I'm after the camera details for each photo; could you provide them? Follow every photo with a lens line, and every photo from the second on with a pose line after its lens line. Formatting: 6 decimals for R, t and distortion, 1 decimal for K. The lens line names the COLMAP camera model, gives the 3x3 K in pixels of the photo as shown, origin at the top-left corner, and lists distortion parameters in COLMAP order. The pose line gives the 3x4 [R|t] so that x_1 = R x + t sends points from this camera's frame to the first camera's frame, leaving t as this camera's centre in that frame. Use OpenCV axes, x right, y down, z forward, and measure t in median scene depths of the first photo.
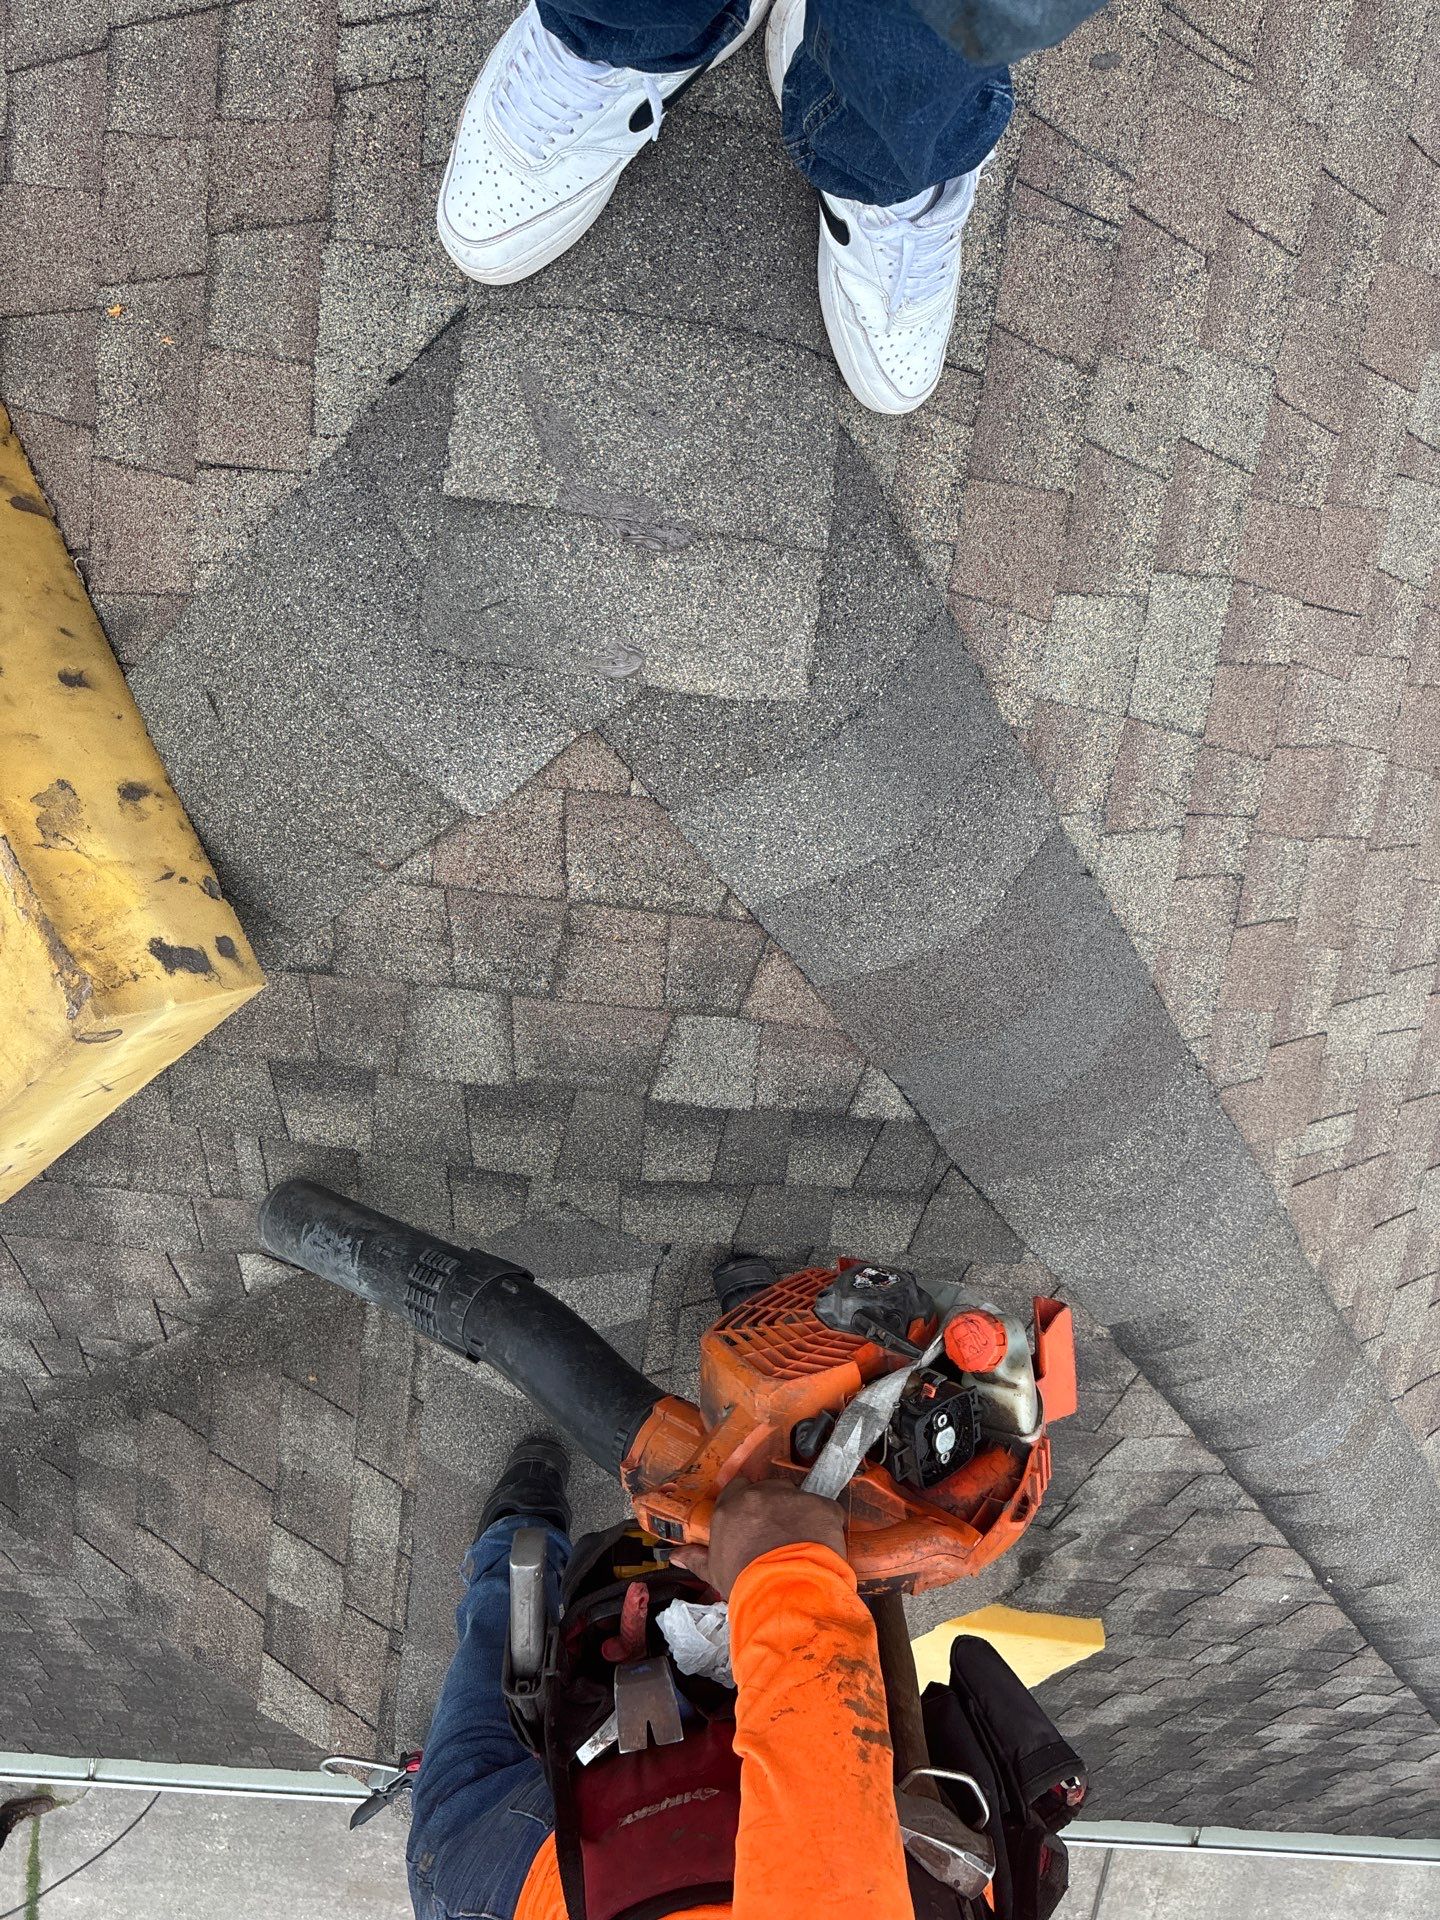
lens RADIAL K [[1478.1, 0, 720.0], [0, 1478.1, 960.0], [0, 0, 1]] dist [0.030548, -0.029749]
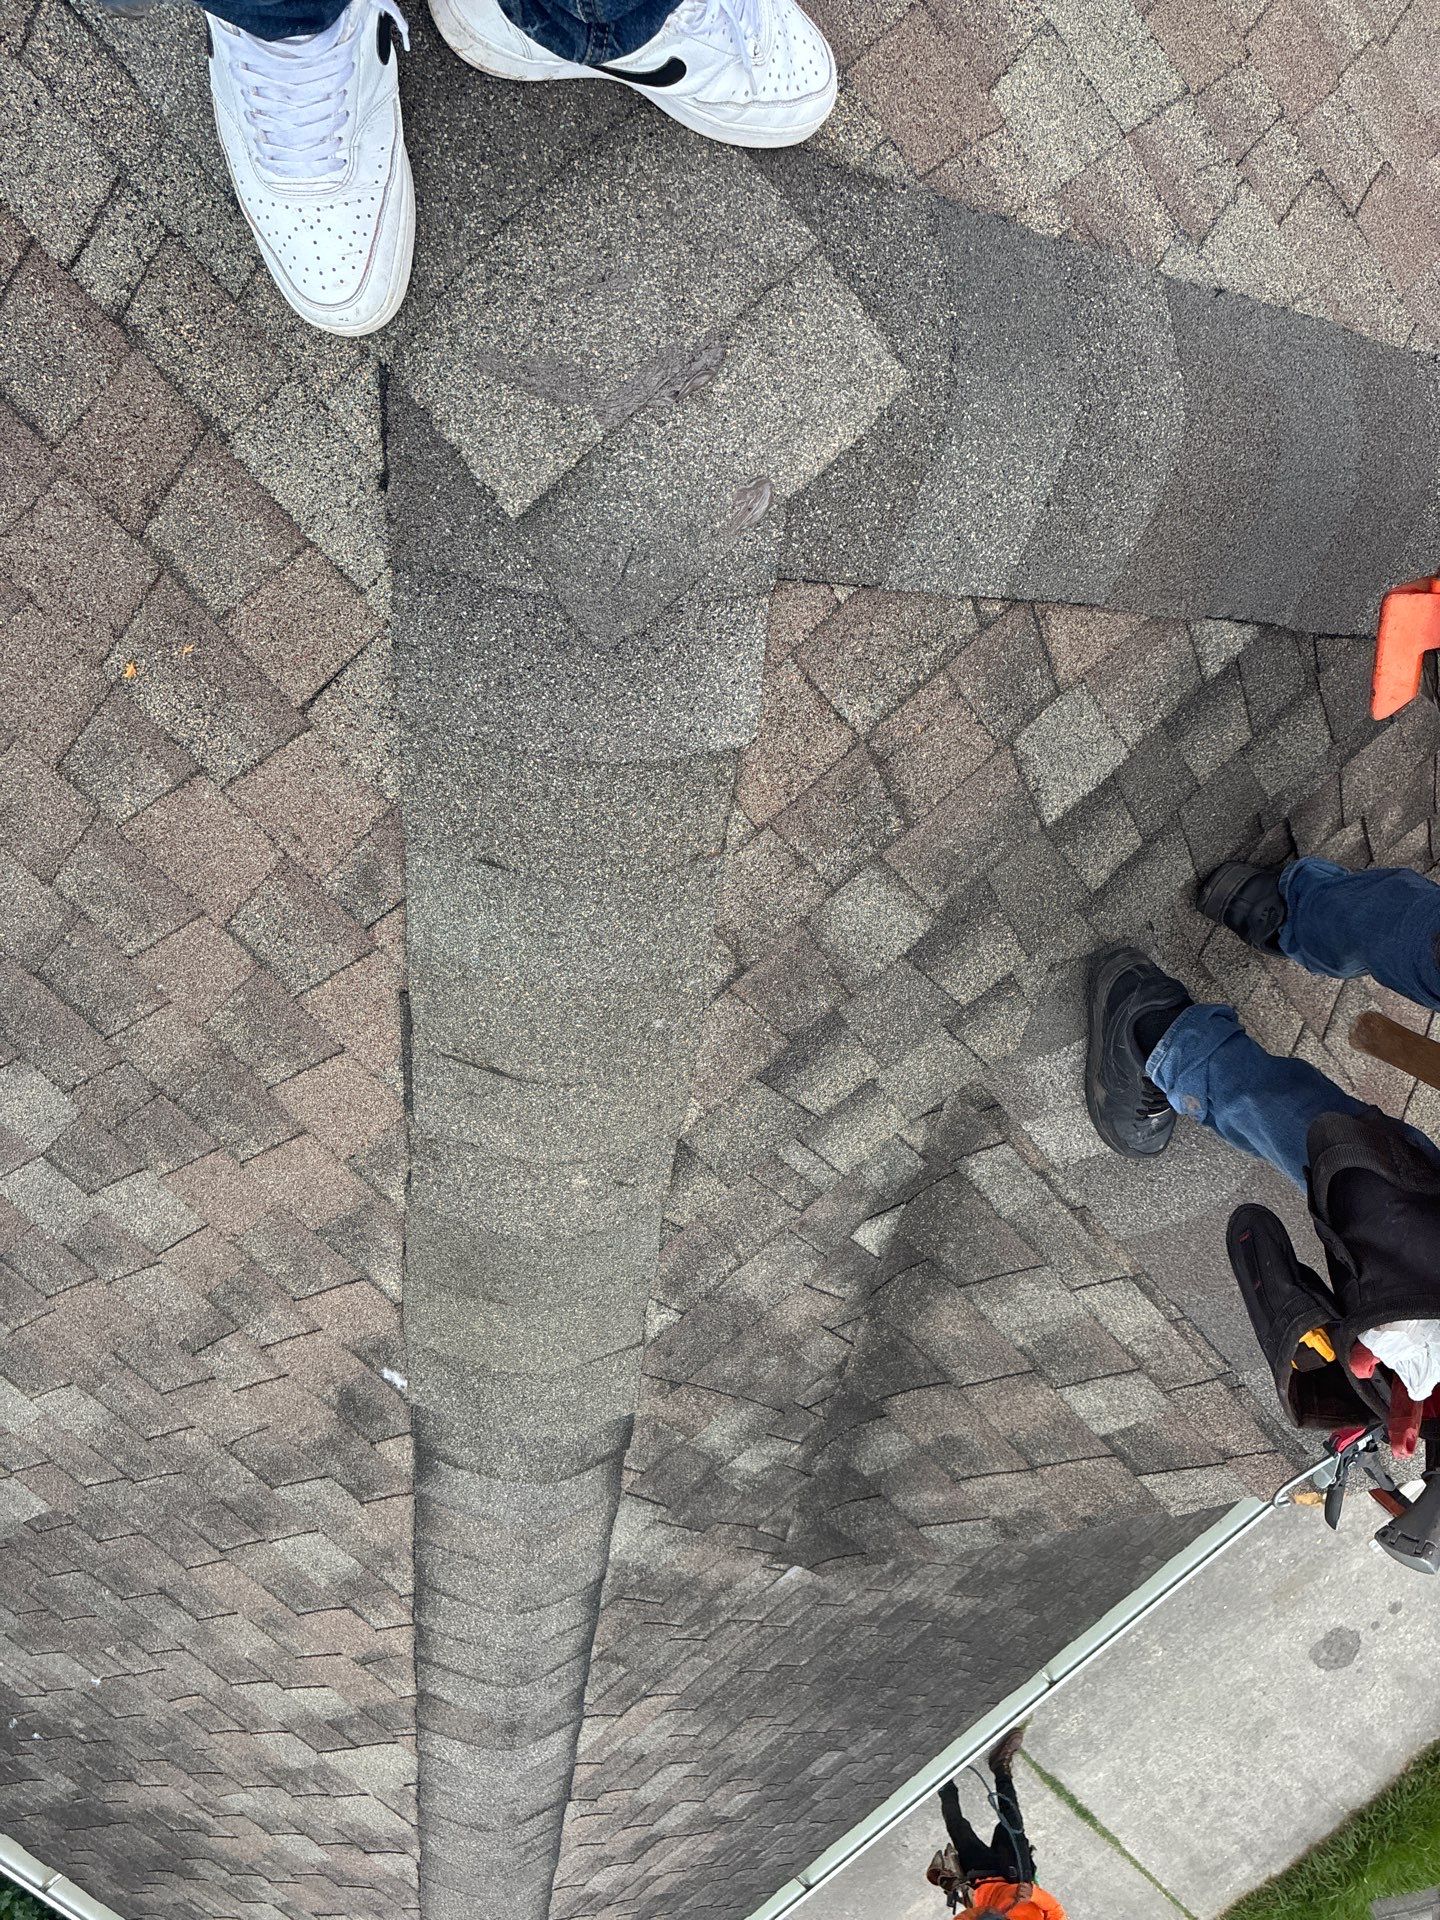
lens RADIAL K [[1475.8, 0, 725.5], [0, 1475.8, 991.2], [0, 0, 1]] dist [0.033855, -0.037404]
pose [[0.668561, -0.726821, -0.157348, -0.125295], [0.740804, 0.669435, 0.055373, -0.047097], [0.065088, -0.153585, 0.985989, 0.014686]]
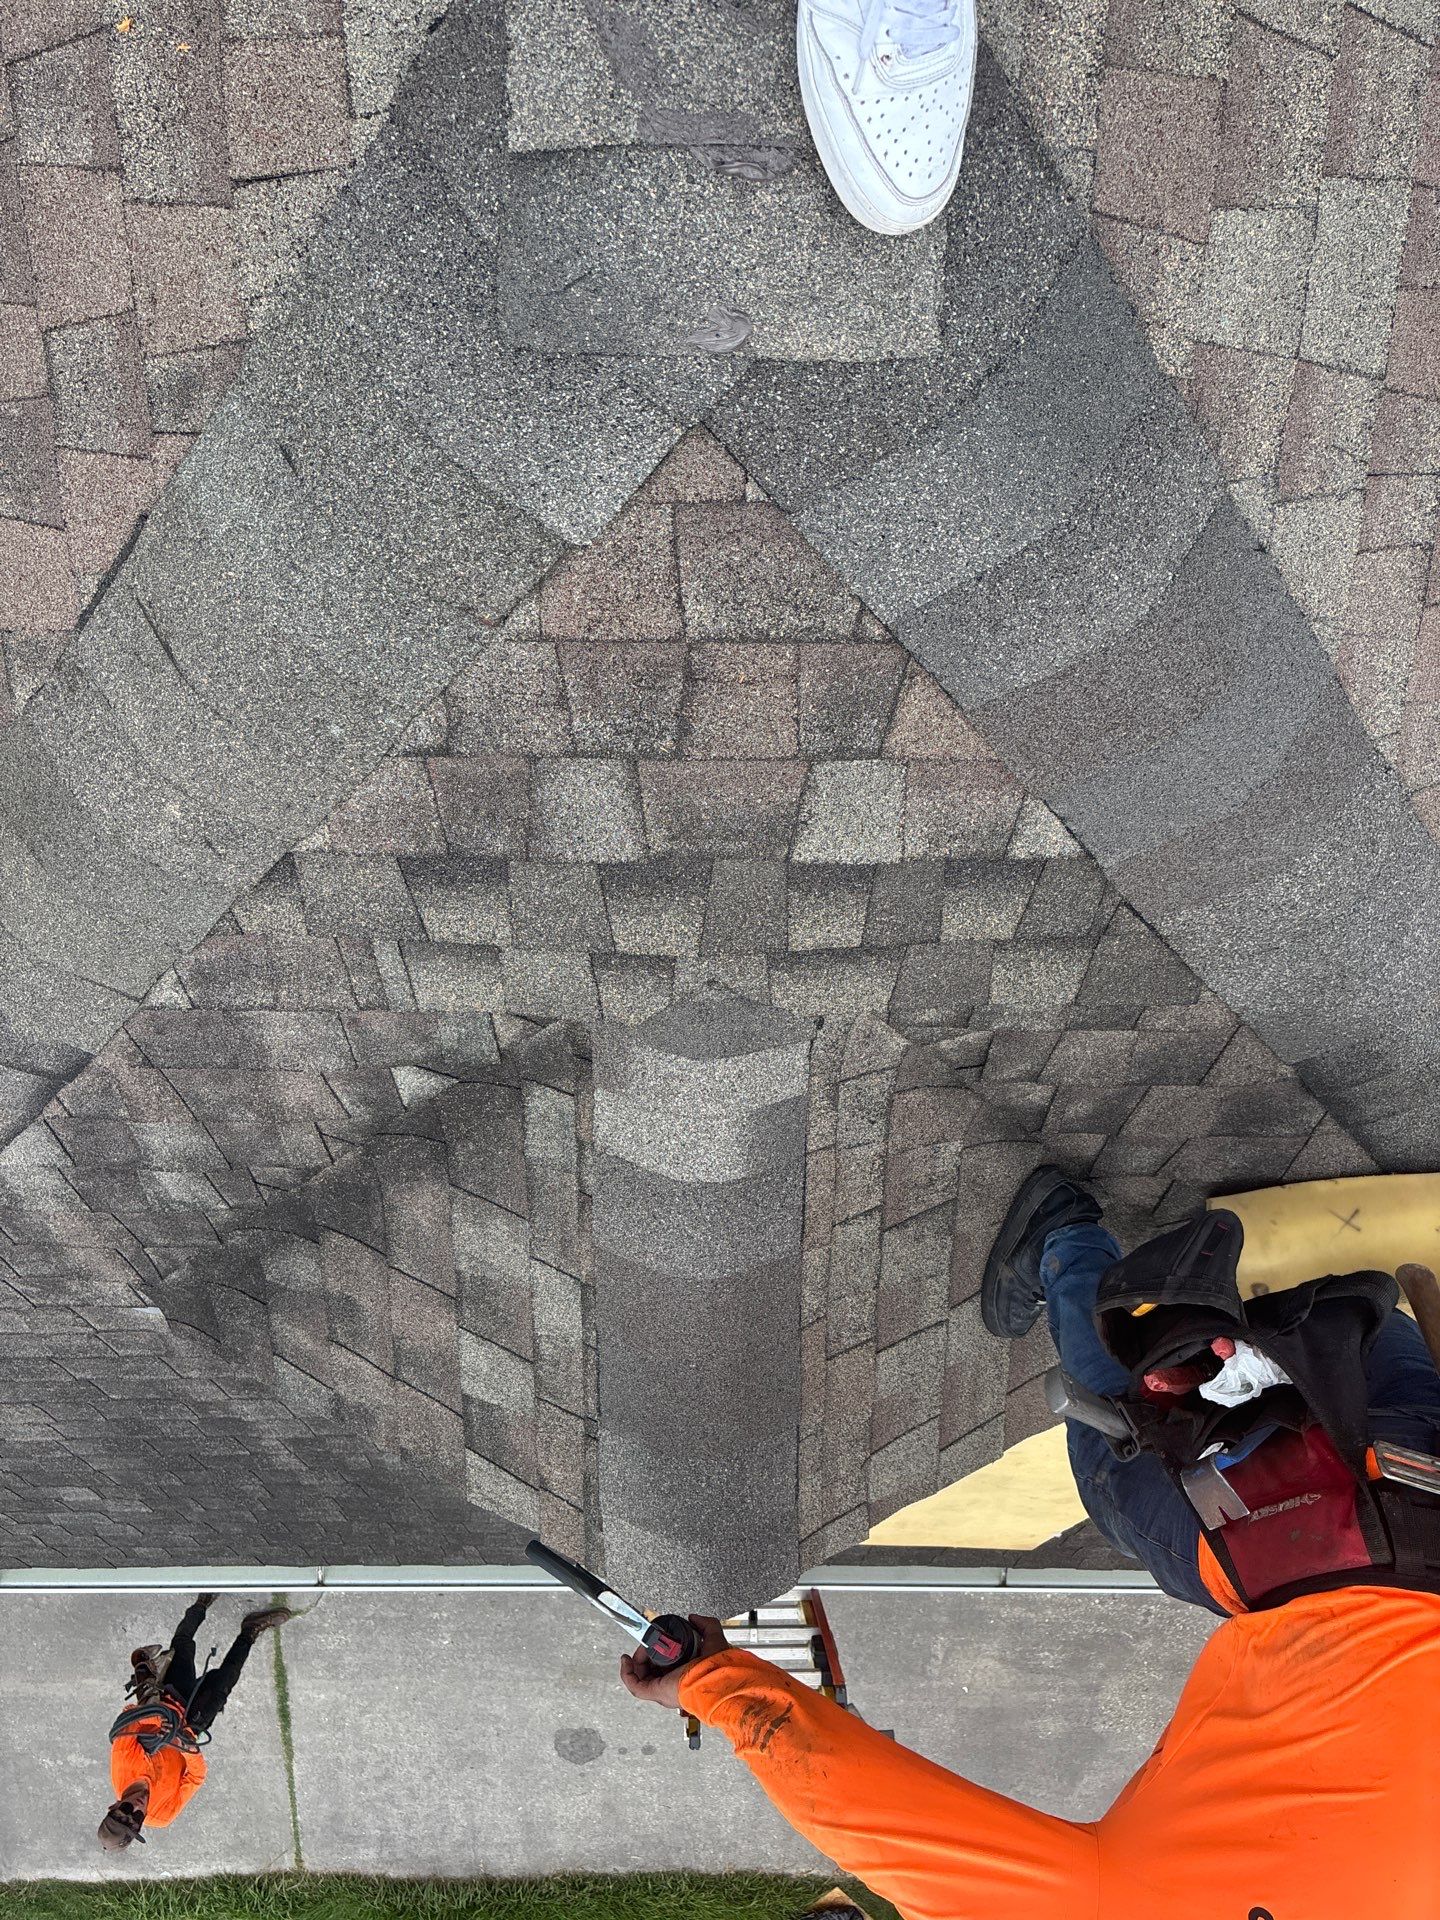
lens RADIAL K [[1460.2, 0, 692.4], [0, 1460.2, 986.4], [0, 0, 1]] dist [0.035481, -0.028594]
pose [[0.990836, -0.094867, -0.096144, -0.031284], [0.106049, 0.987241, 0.118783, 0.061556], [0.083649, -0.127891, 0.988254, 0.065999]]
